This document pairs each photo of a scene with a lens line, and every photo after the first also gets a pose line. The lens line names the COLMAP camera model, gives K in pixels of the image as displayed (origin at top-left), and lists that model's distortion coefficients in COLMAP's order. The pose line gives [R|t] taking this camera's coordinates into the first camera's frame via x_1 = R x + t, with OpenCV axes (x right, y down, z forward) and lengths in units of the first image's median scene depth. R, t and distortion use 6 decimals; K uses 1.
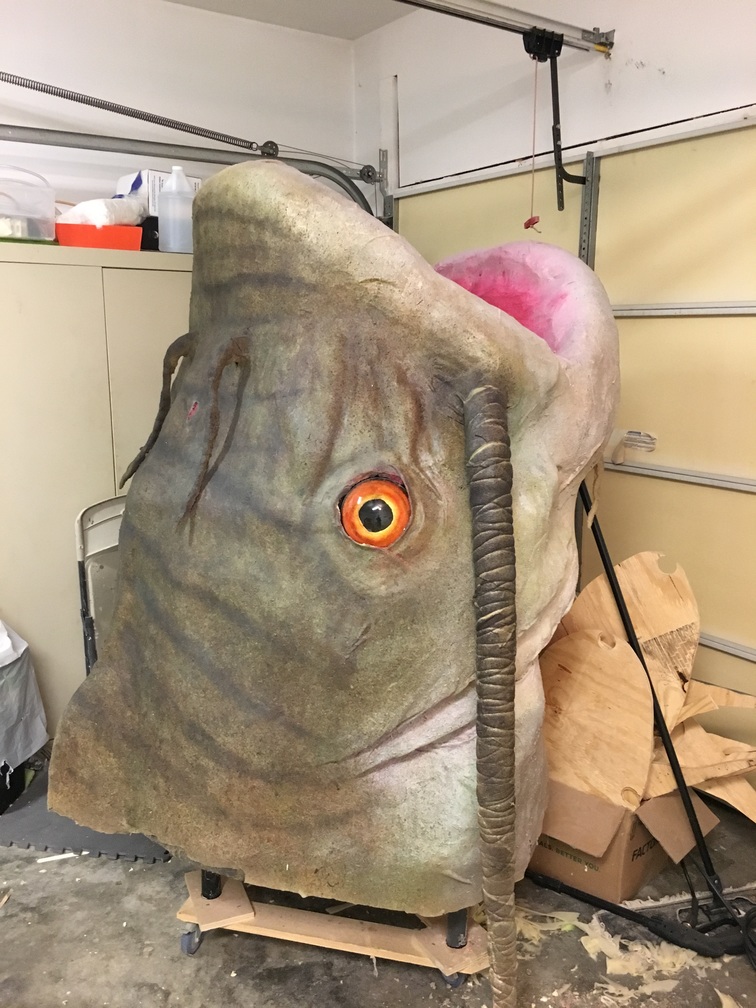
lens RADIAL K [[859.4, 0, 376.4], [0, 859.4, 506.3], [0, 0, 1]] dist [-0.019792, -0.019057]
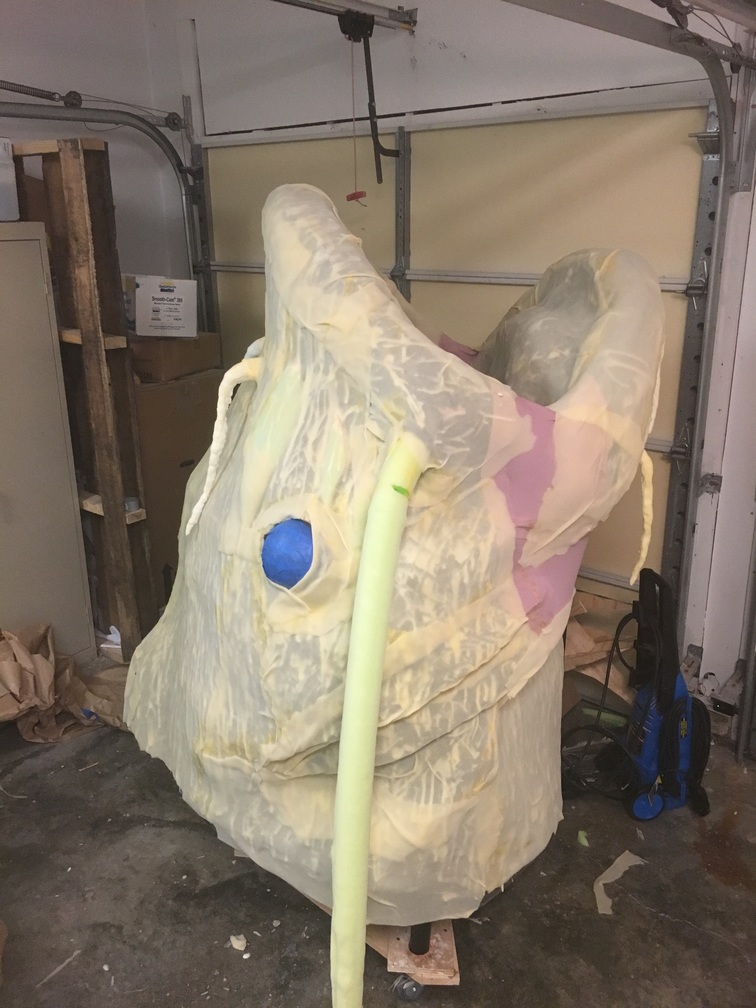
lens RADIAL K [[859.4, 0, 378.6], [0, 859.4, 500.8], [0, 0, 1]] dist [-0.019792, -0.019057]
pose [[0.960657, -0.100441, 0.258941, -0.108105], [0.066053, 0.988191, 0.138259, -0.095353], [-0.269770, -0.115716, 0.955947, -0.090712]]
